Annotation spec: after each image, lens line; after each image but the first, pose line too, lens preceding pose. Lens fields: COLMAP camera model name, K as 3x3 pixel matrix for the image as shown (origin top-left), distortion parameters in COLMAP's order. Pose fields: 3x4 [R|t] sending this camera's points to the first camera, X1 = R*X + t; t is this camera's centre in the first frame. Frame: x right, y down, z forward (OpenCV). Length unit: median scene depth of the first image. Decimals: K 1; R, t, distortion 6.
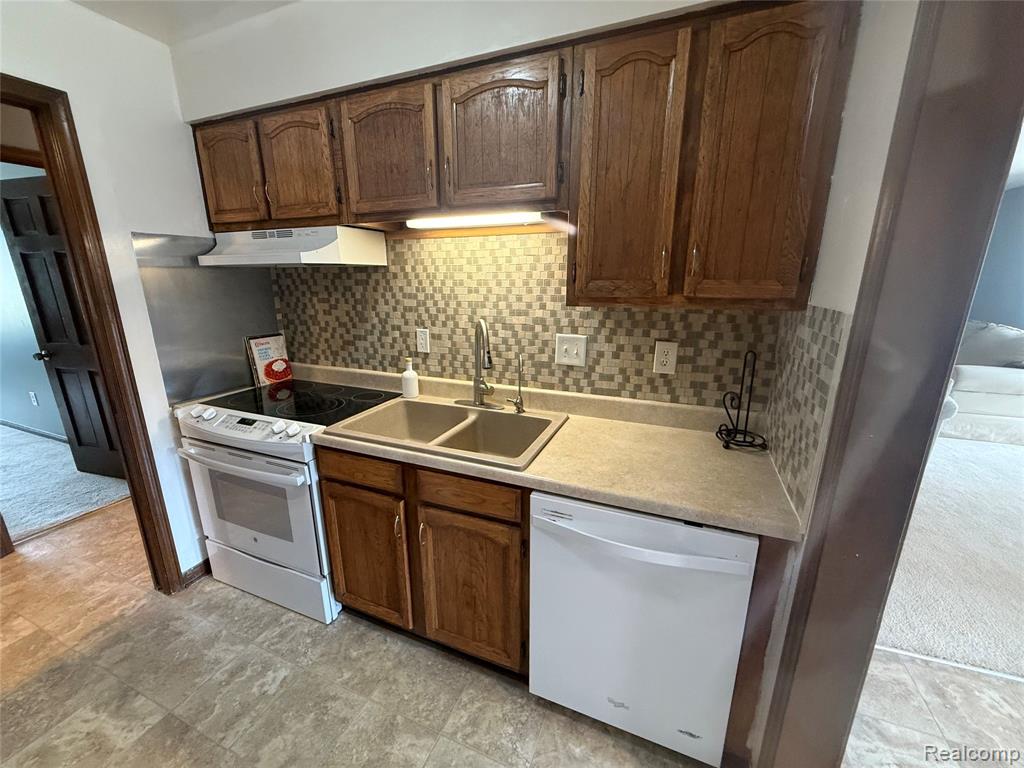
lens RADIAL K [[408.9, 0, 509.8], [0, 408.9, 387.3], [0, 0, 1]] dist [0.000268, 0.000601]
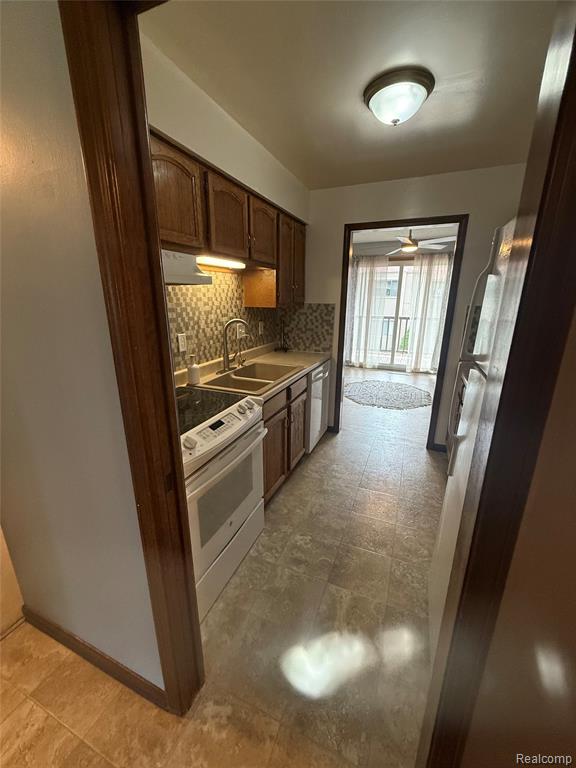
lens RADIAL K [[306.7, 0, 288.0], [0, 306.7, 384.0], [0, 0, 1]] dist [0.000268, 0.000601]
pose [[-0.001367, -0.275799, 0.961214, -1.366549], [0.254884, 0.929372, 0.267024, -0.187889], [-0.966971, 0.245363, 0.069026, 0.697129]]
